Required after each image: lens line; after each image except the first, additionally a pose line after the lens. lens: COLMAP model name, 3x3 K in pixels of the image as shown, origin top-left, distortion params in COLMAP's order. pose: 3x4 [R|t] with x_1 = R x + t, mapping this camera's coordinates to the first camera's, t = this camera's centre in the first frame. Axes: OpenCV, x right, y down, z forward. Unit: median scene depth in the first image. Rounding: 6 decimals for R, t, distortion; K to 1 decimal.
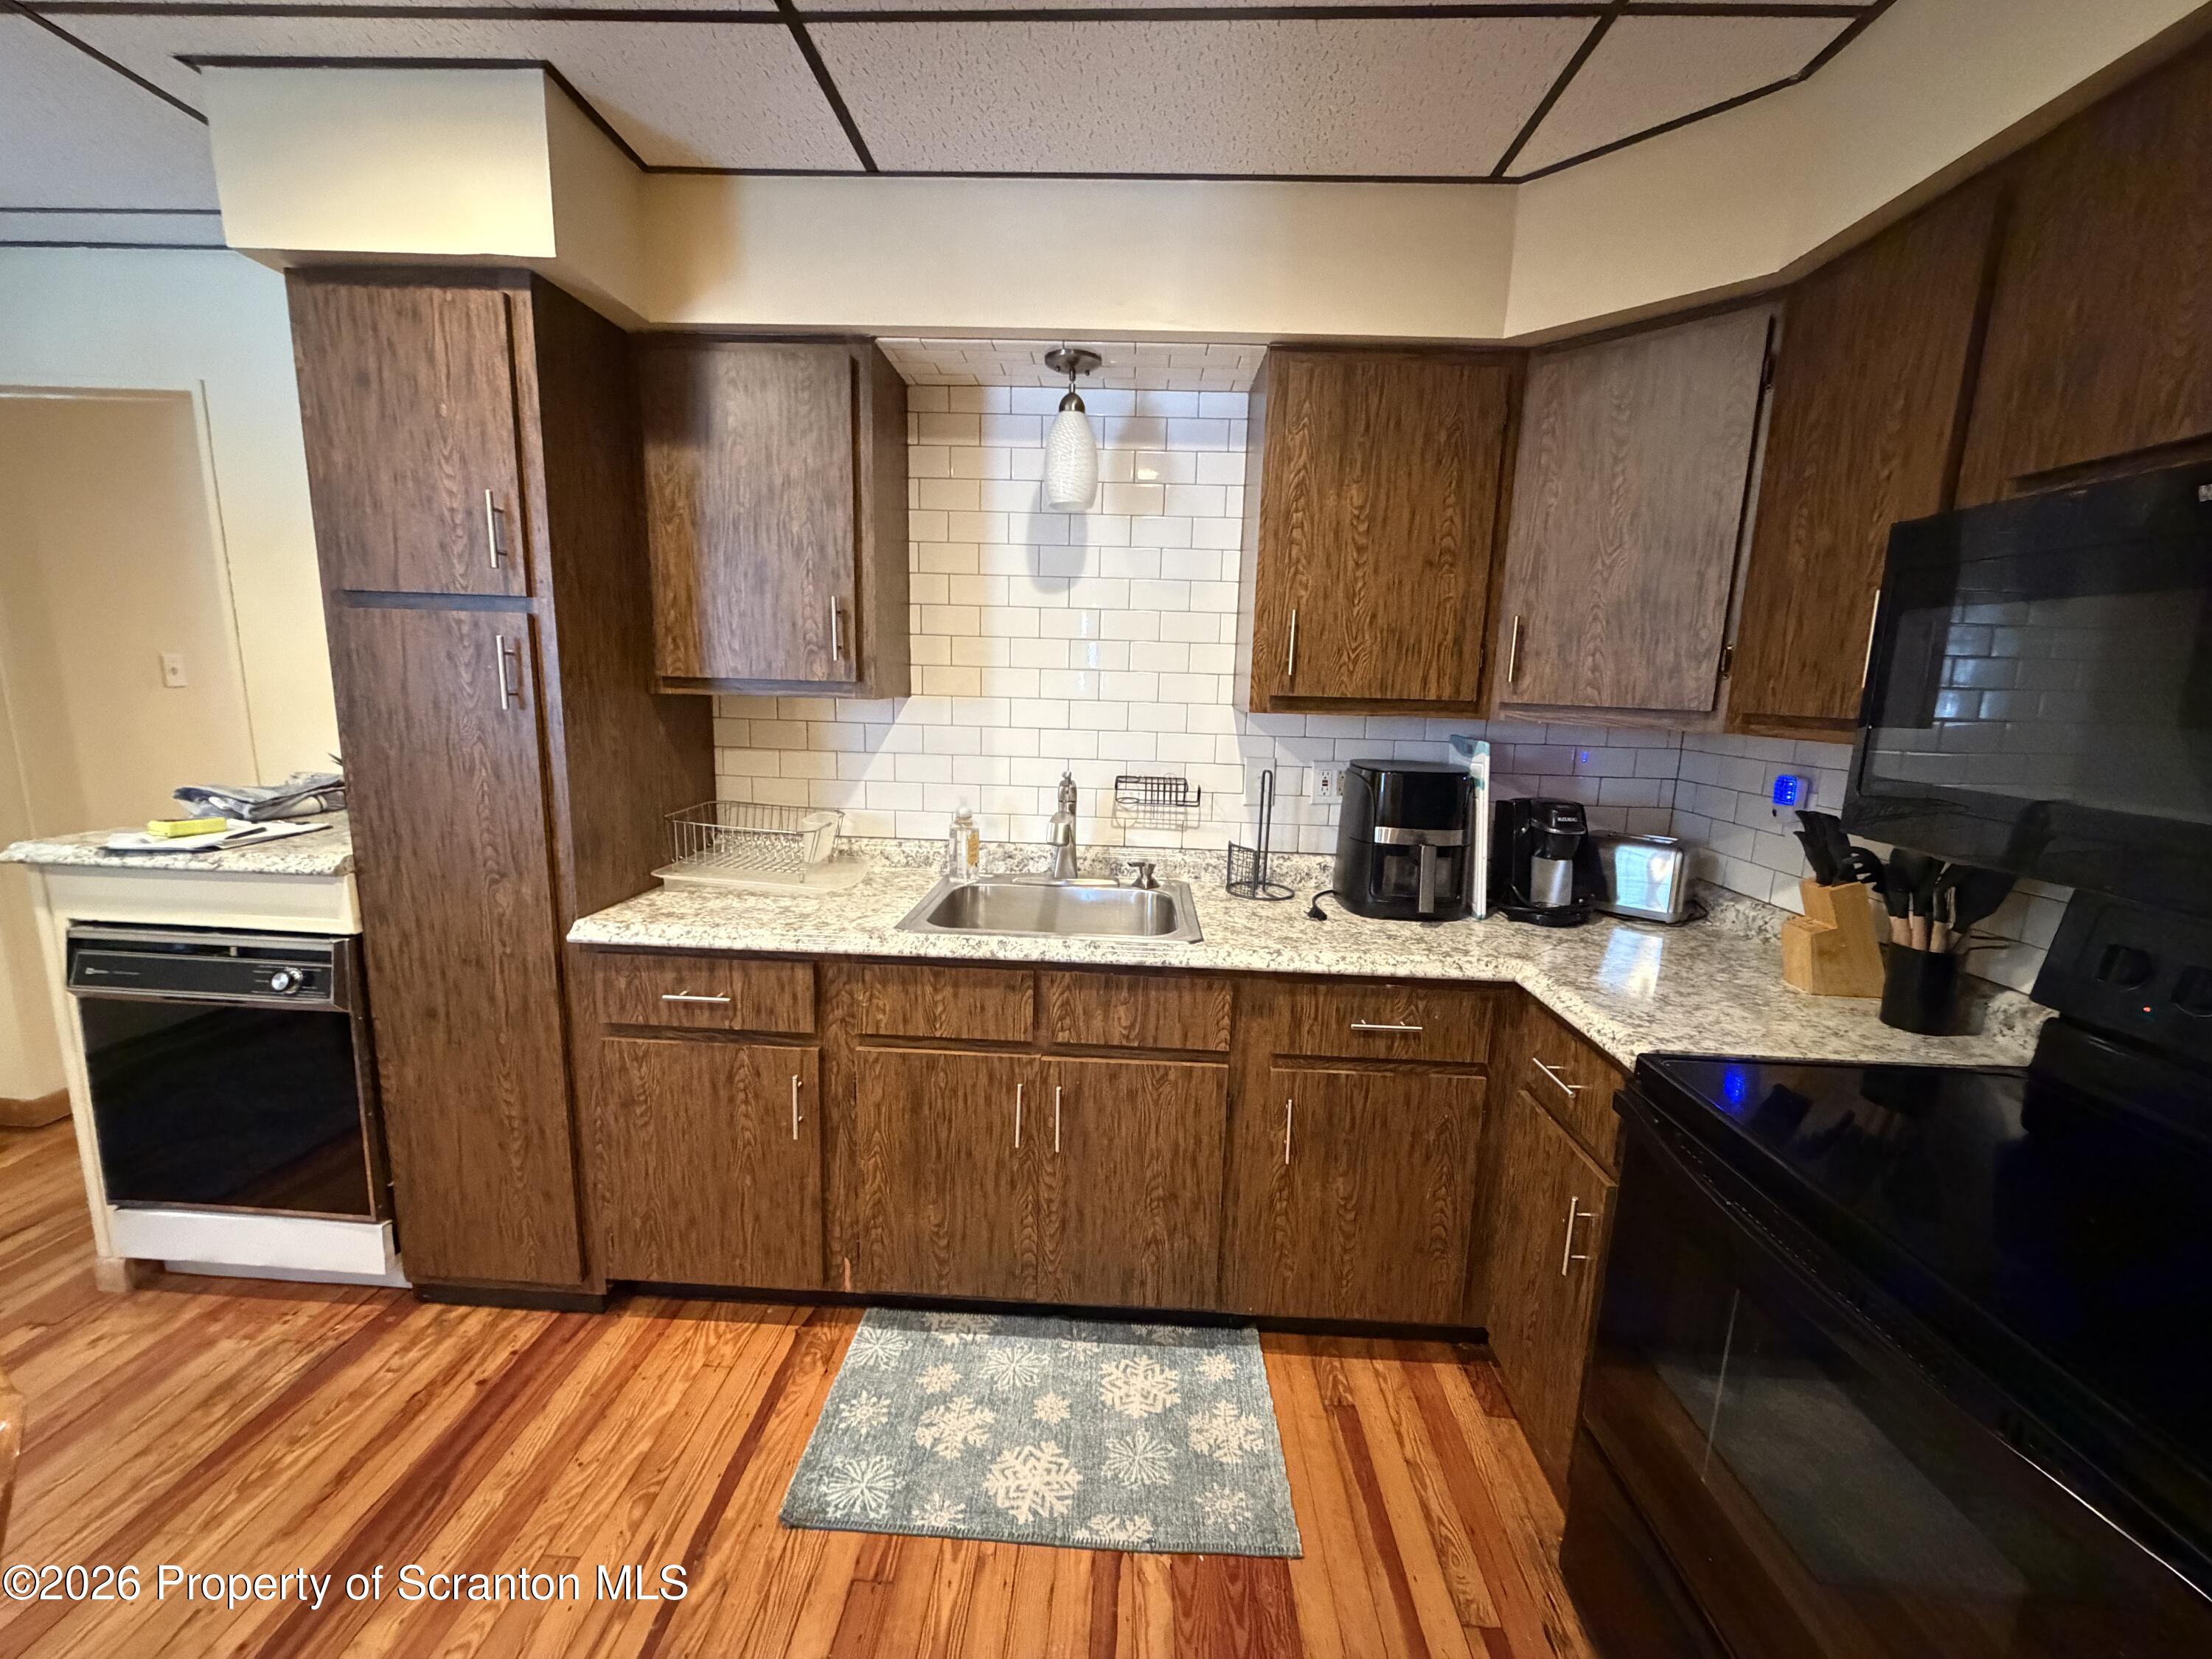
lens RADIAL K [[876.0, 0, 1103.3], [0, 876.0, 826.8], [0, 0, 1]] dist [0.000698, -0.000663]
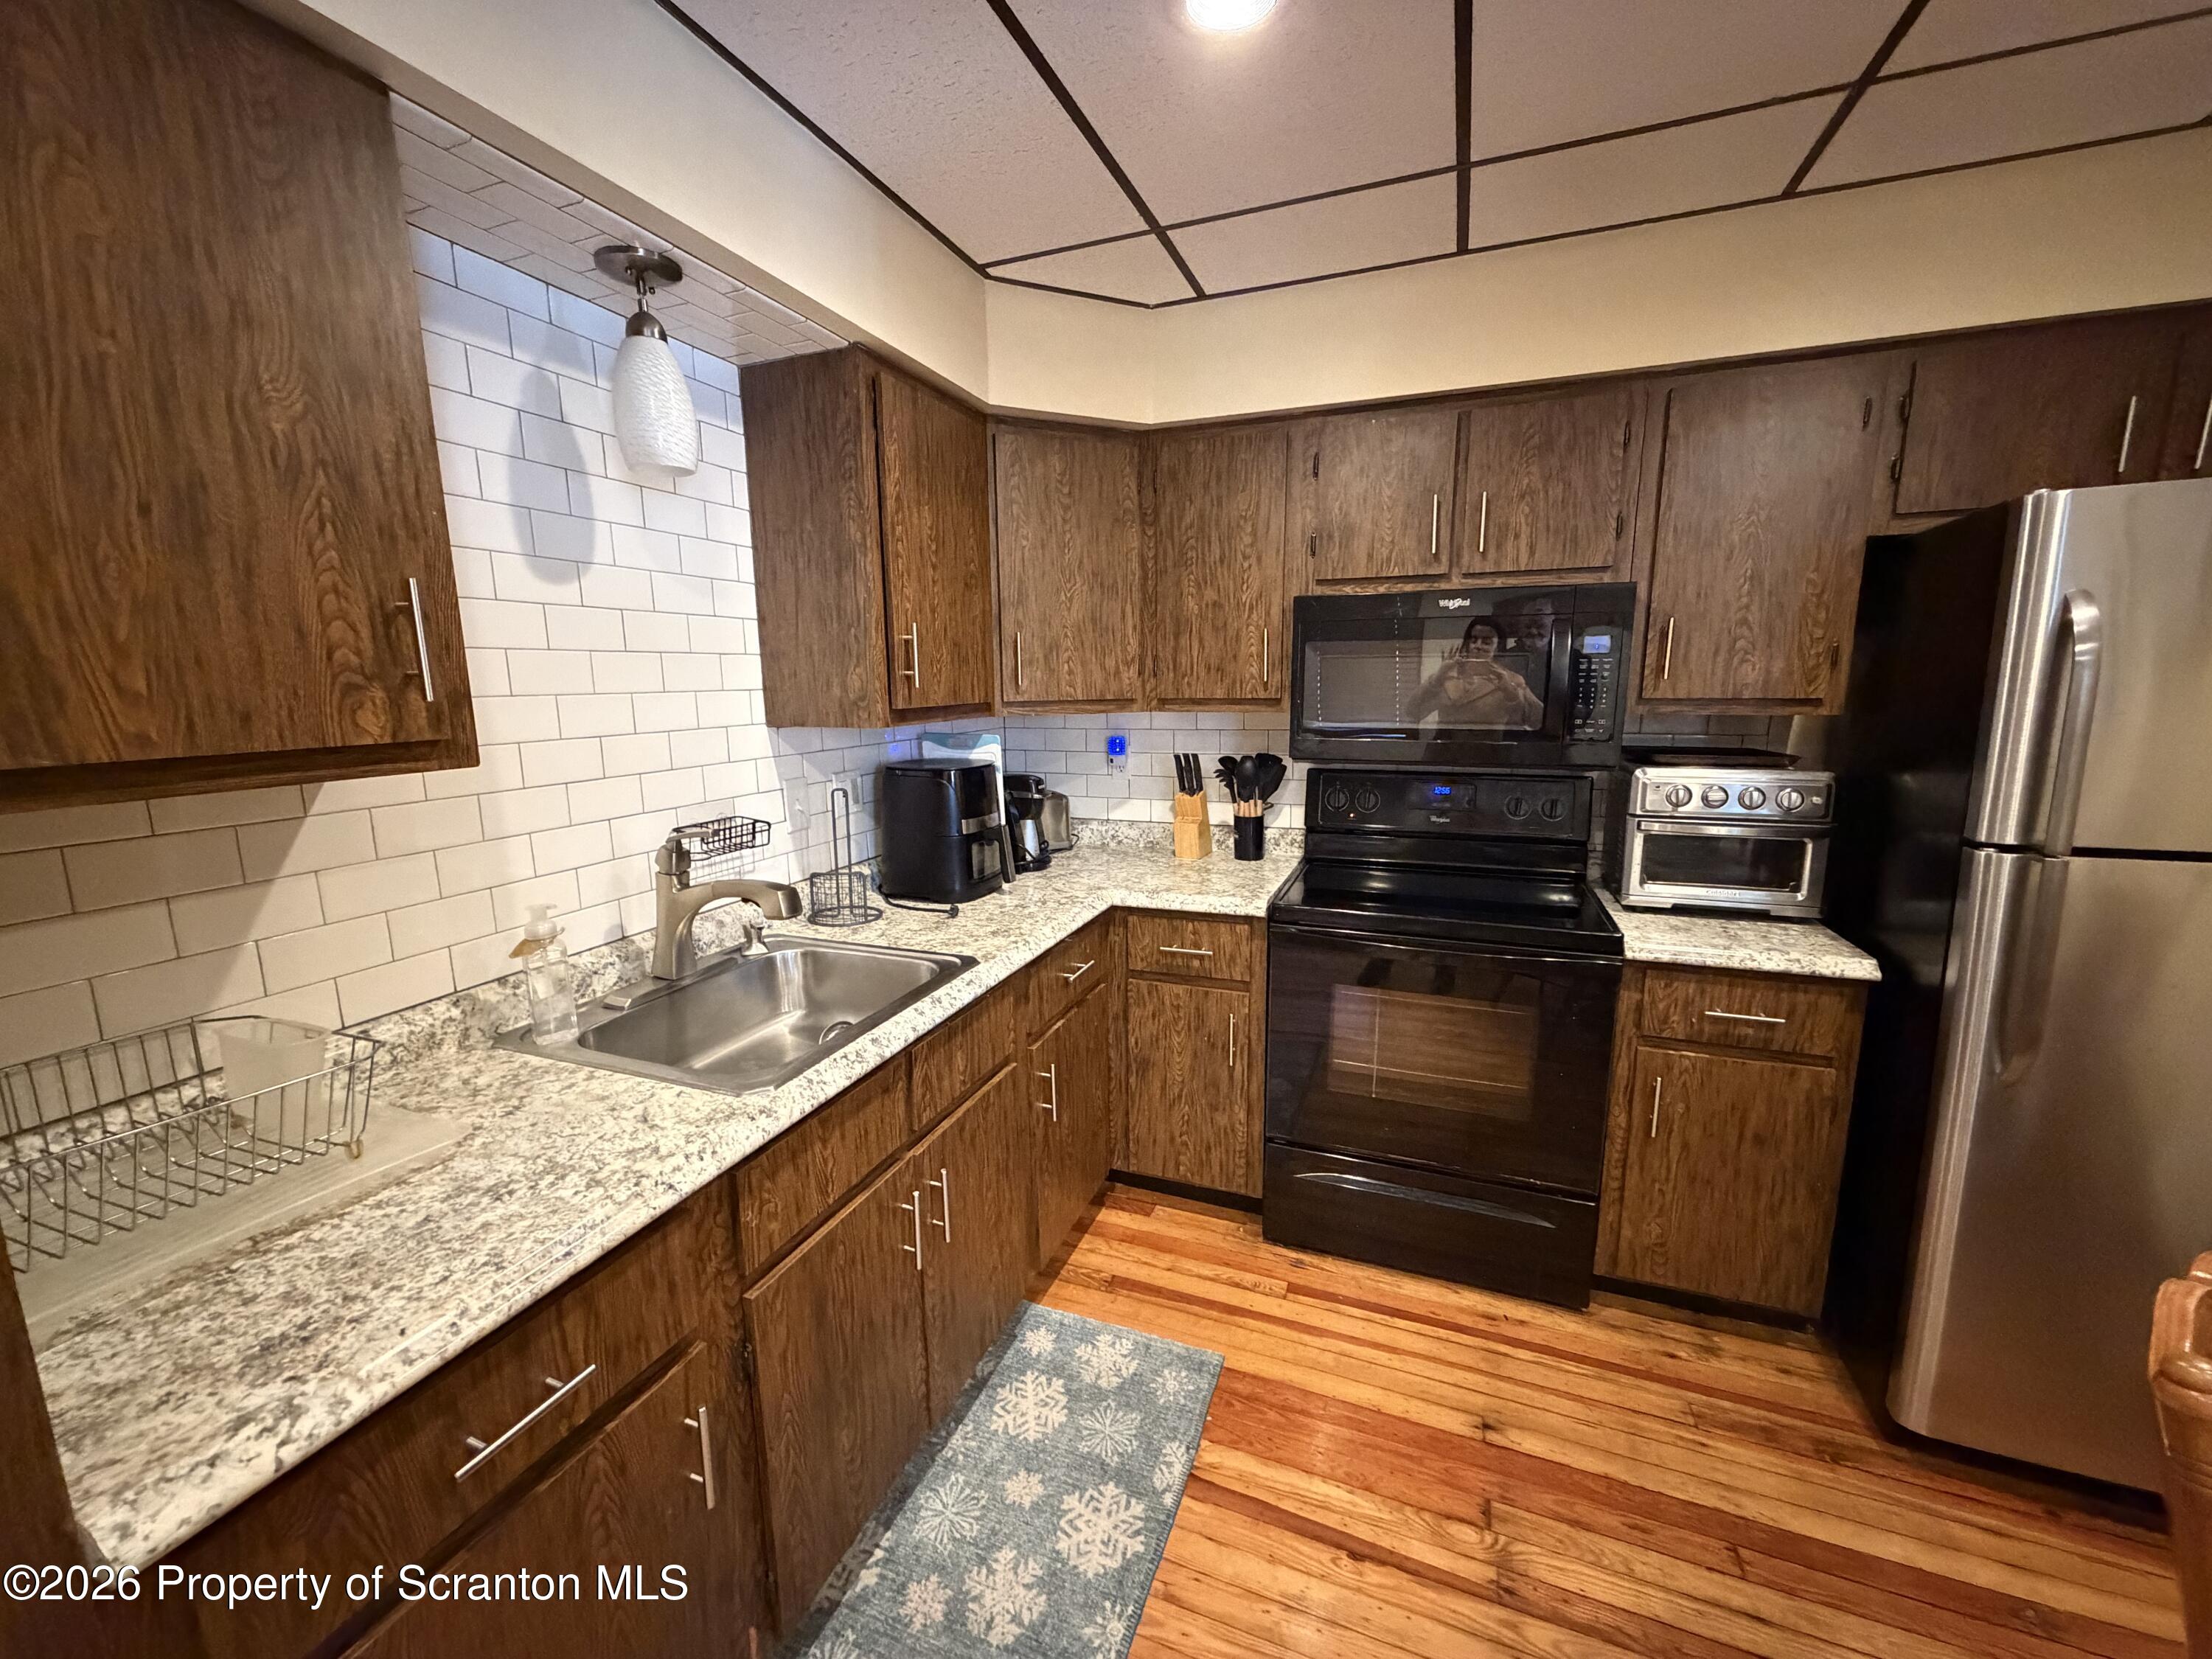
lens RADIAL K [[876.0, 0, 1105.7], [0, 876.0, 825.7], [0, 0, 1]] dist [0.000698, -0.000663]
pose [[0.330899, -0.193362, 0.923643, -0.739348], [0.181210, 0.973586, 0.138898, -0.129379], [-0.926104, 0.121412, 0.357198, 0.496167]]
